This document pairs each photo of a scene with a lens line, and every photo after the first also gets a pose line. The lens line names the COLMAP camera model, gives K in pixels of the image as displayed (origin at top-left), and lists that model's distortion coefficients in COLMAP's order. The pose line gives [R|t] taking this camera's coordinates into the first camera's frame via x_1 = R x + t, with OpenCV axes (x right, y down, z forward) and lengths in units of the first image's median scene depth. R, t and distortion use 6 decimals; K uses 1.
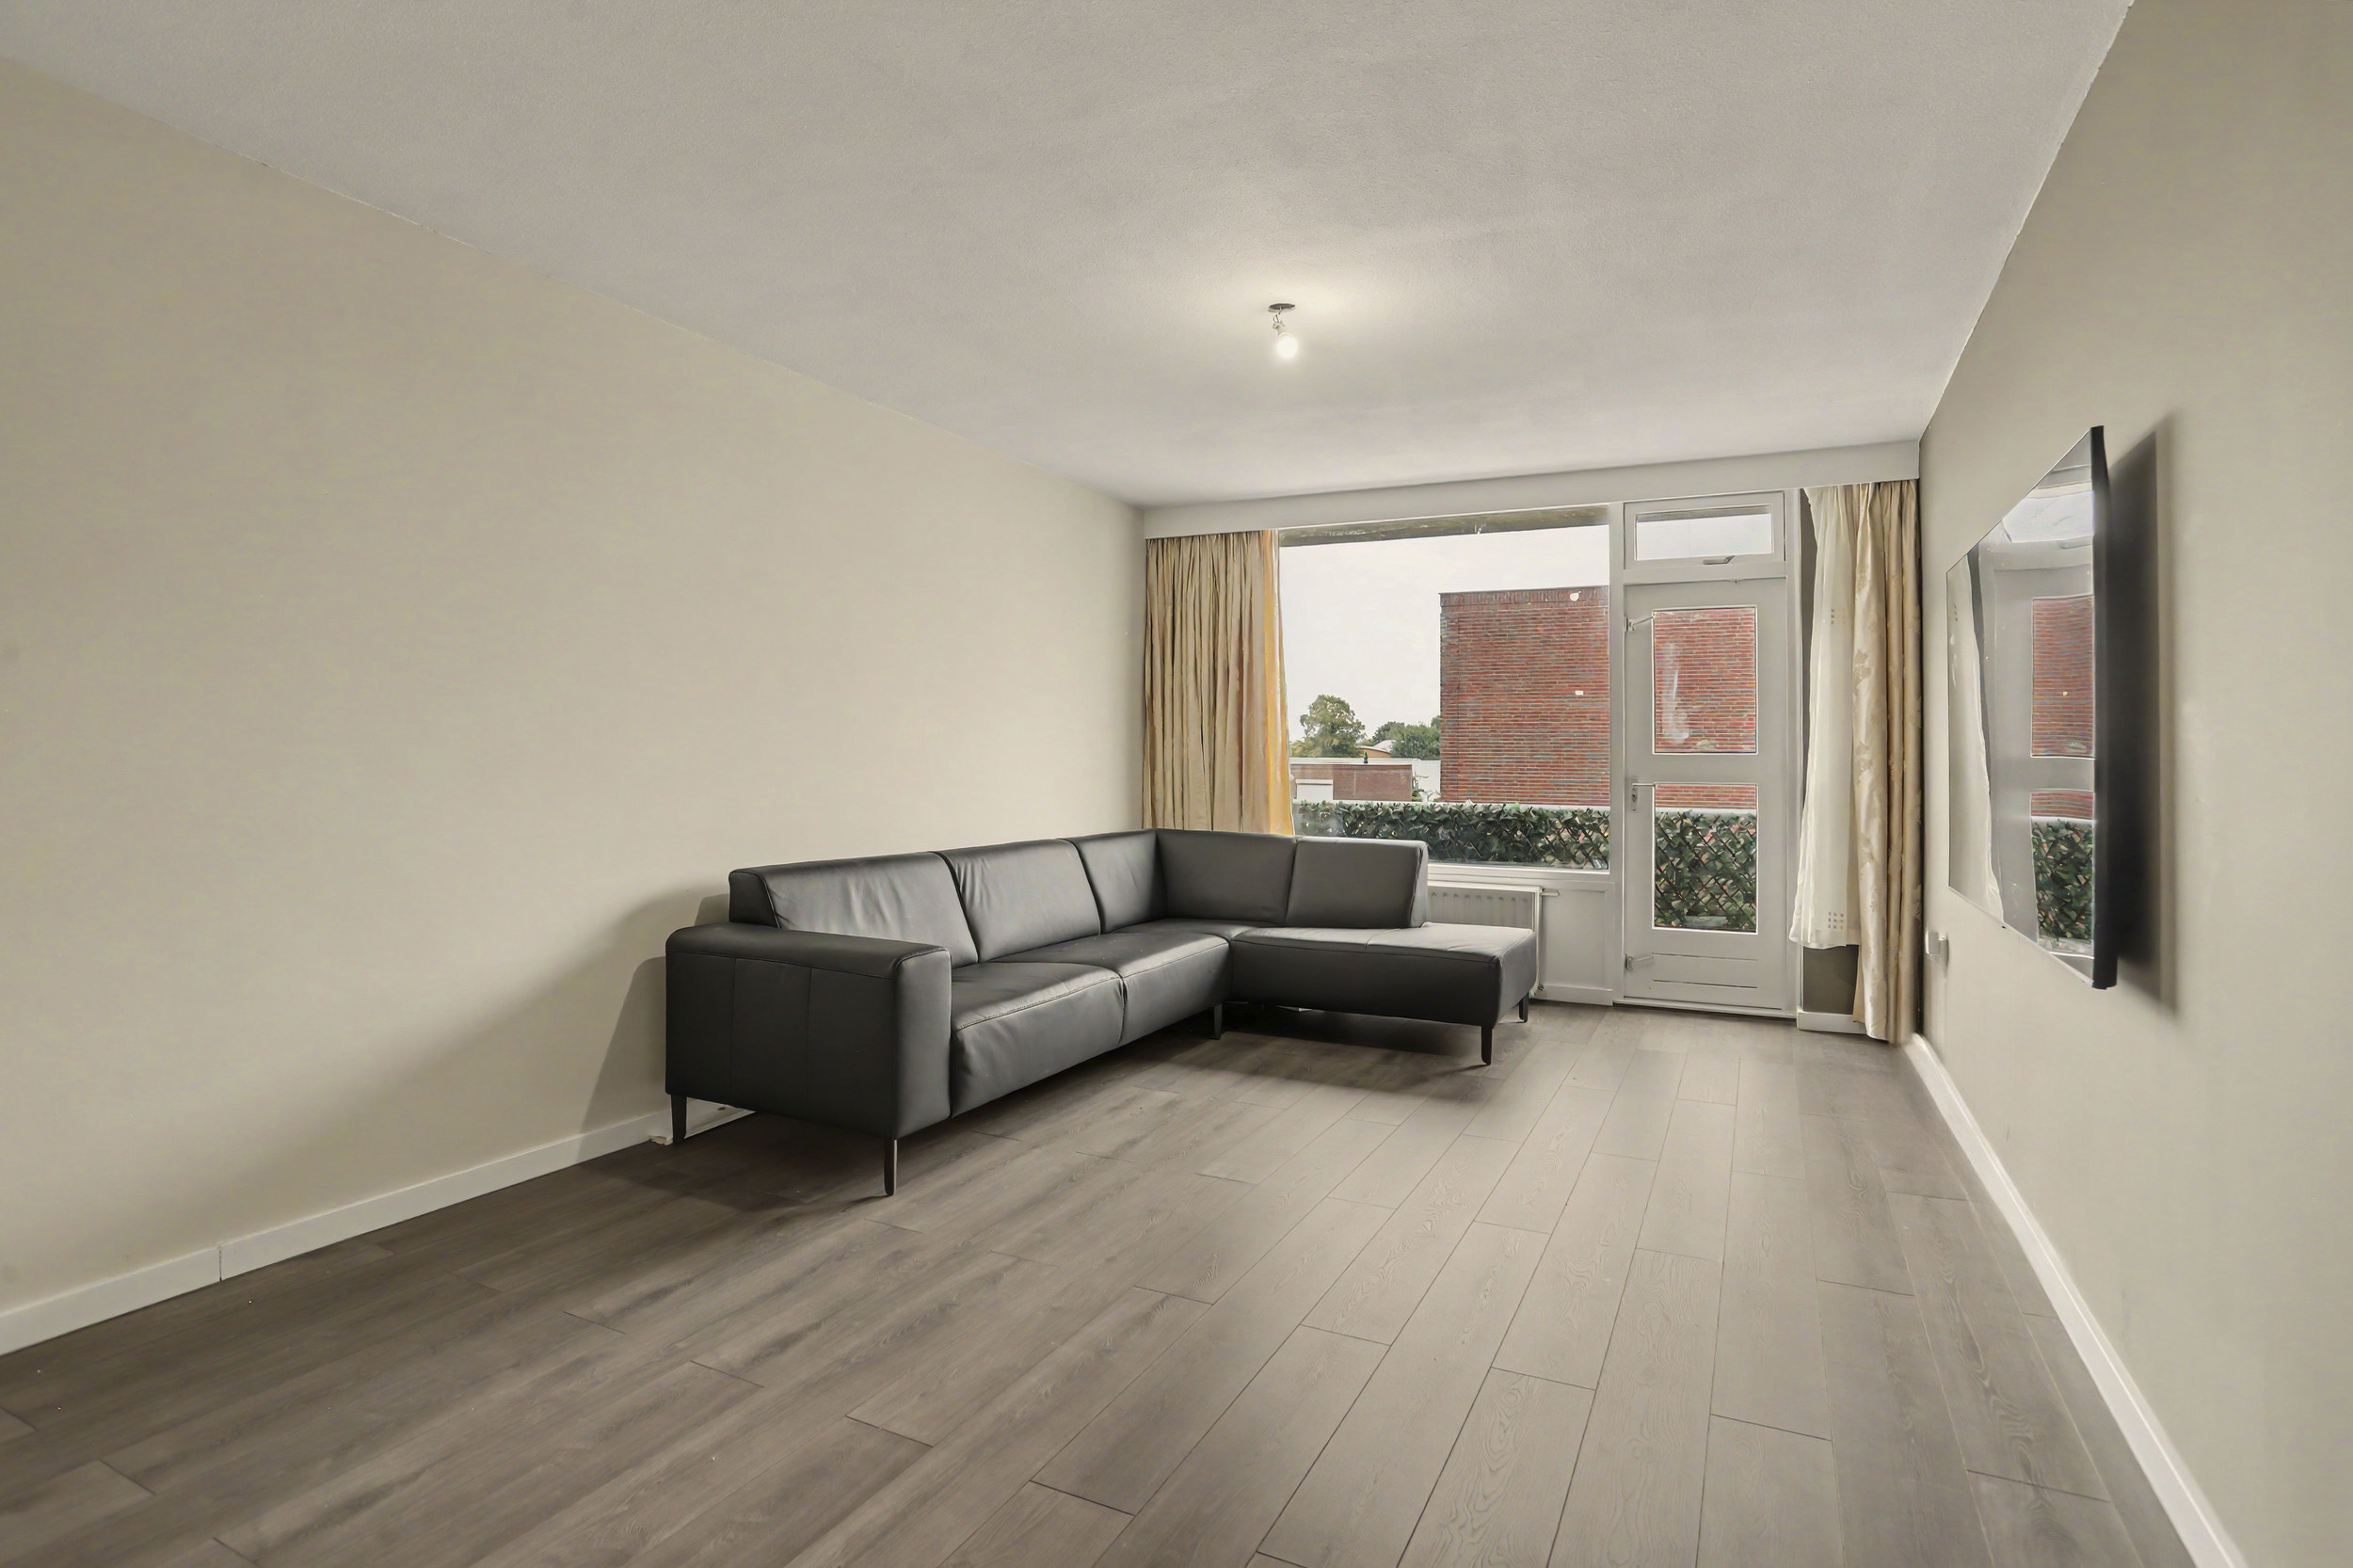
lens RADIAL K [[1183.9, 0, 1169.4], [0, 1183.9, 748.9], [0, 0, 1]] dist [-0.044107, 0.000525]
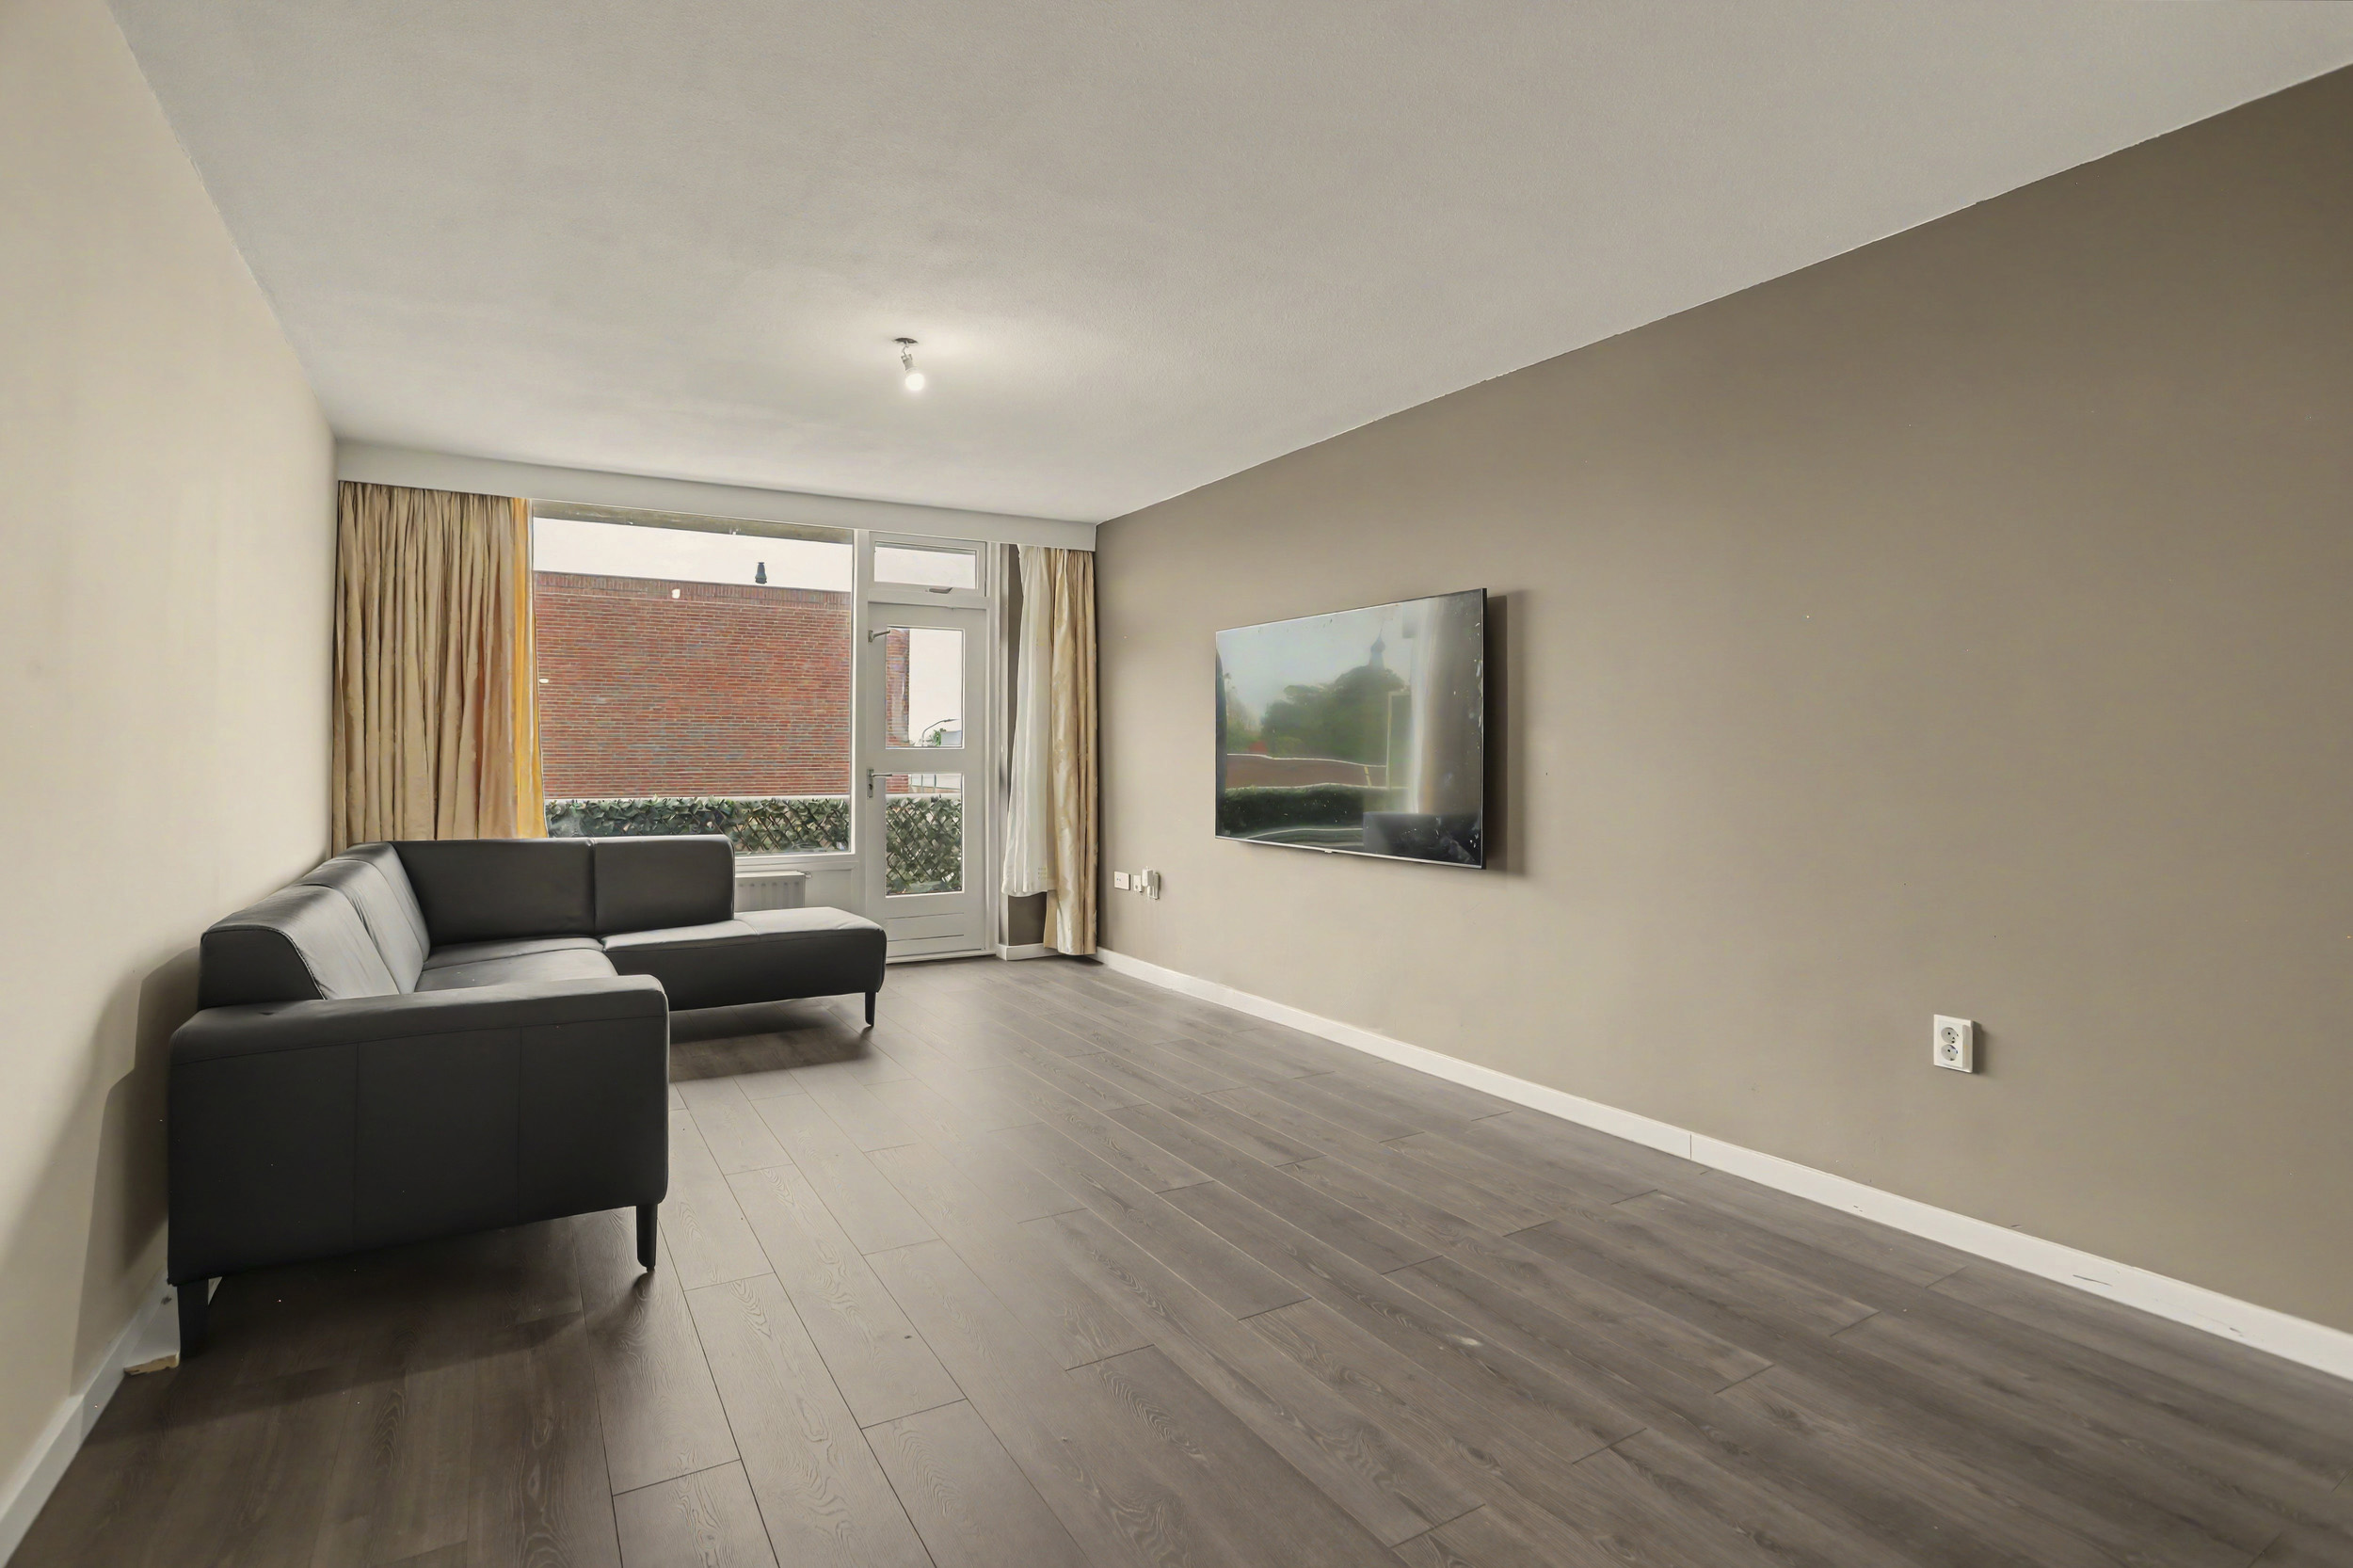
lens RADIAL K [[1183.9, 0, 1169.4], [0, 1183.9, 748.9], [0, 0, 1]] dist [-0.044107, 0.000525]
pose [[0.548774, -0.003762, 0.835962, -0.450199], [-0.003445, 0.999971, 0.006762, -0.004298], [-0.835964, -0.006591, 0.548745, 0.127912]]
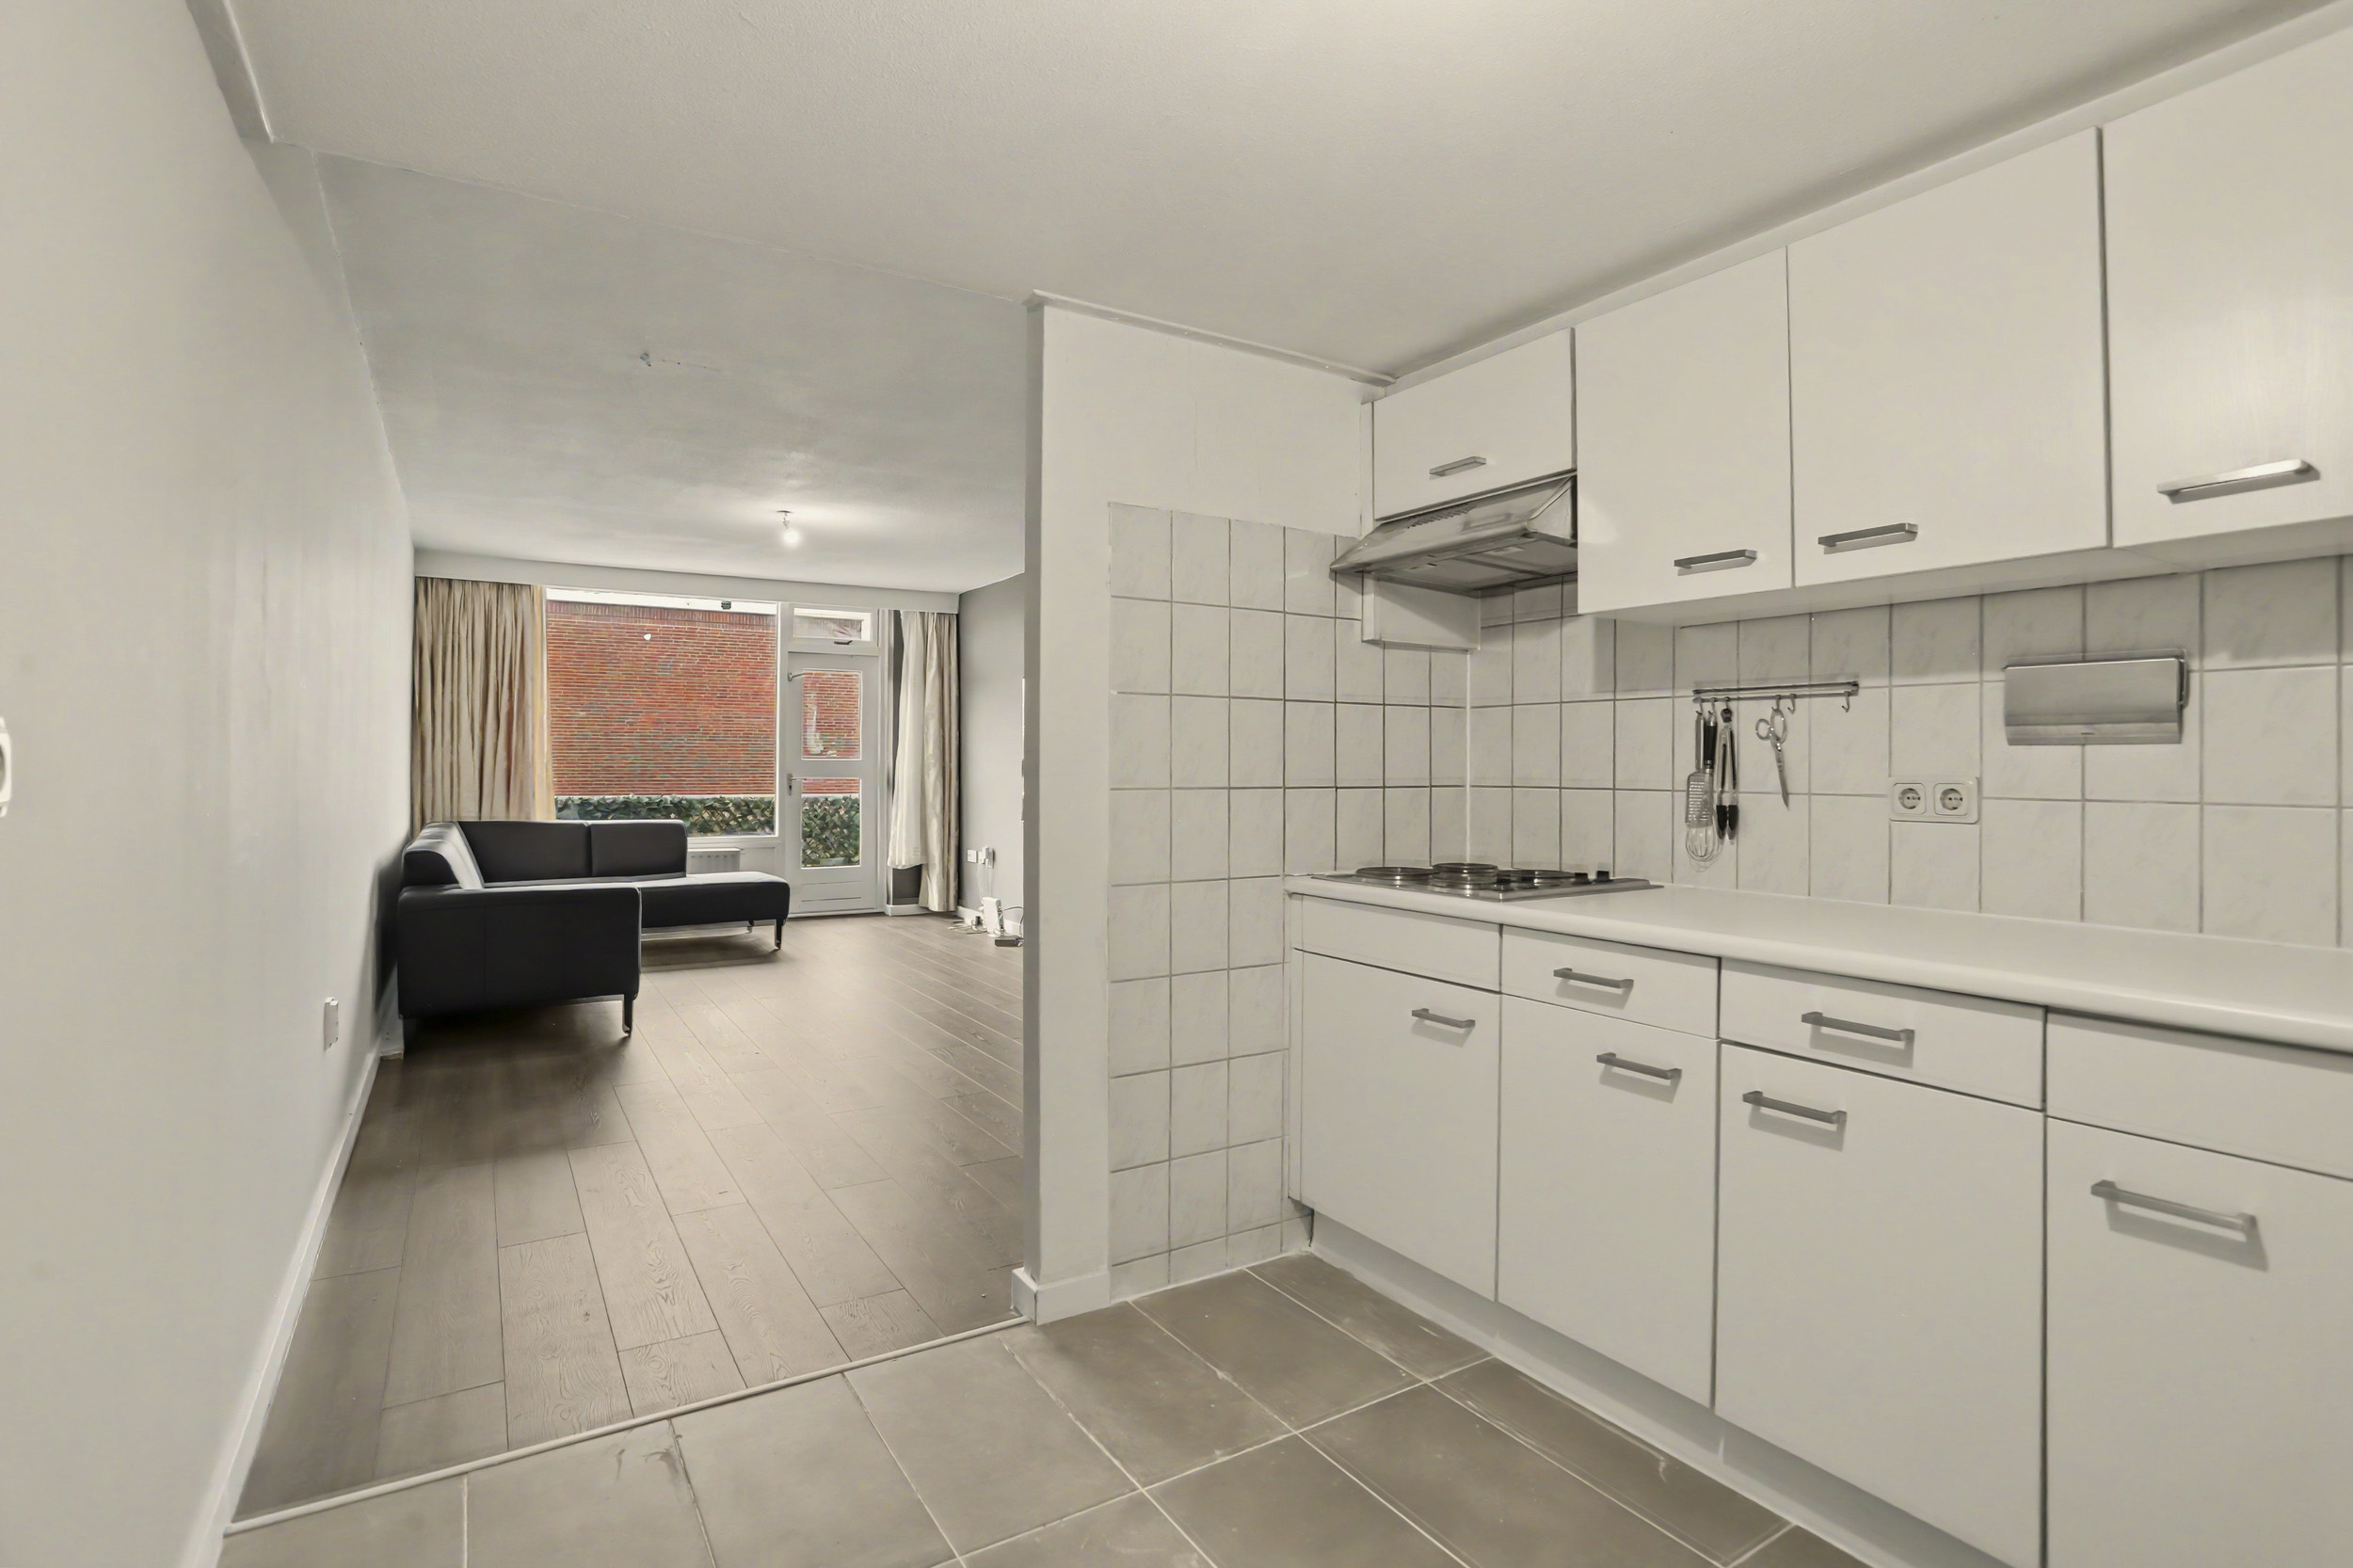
lens RADIAL K [[1183.9, 0, 1169.4], [0, 1183.9, 748.9], [0, 0, 1]] dist [-0.044107, 0.000525]
pose [[0.532589, 0.004053, 0.846364, -0.732921], [-0.005286, 0.999985, -0.001462, -0.010638], [-0.846358, -0.003695, 0.532602, -0.298215]]
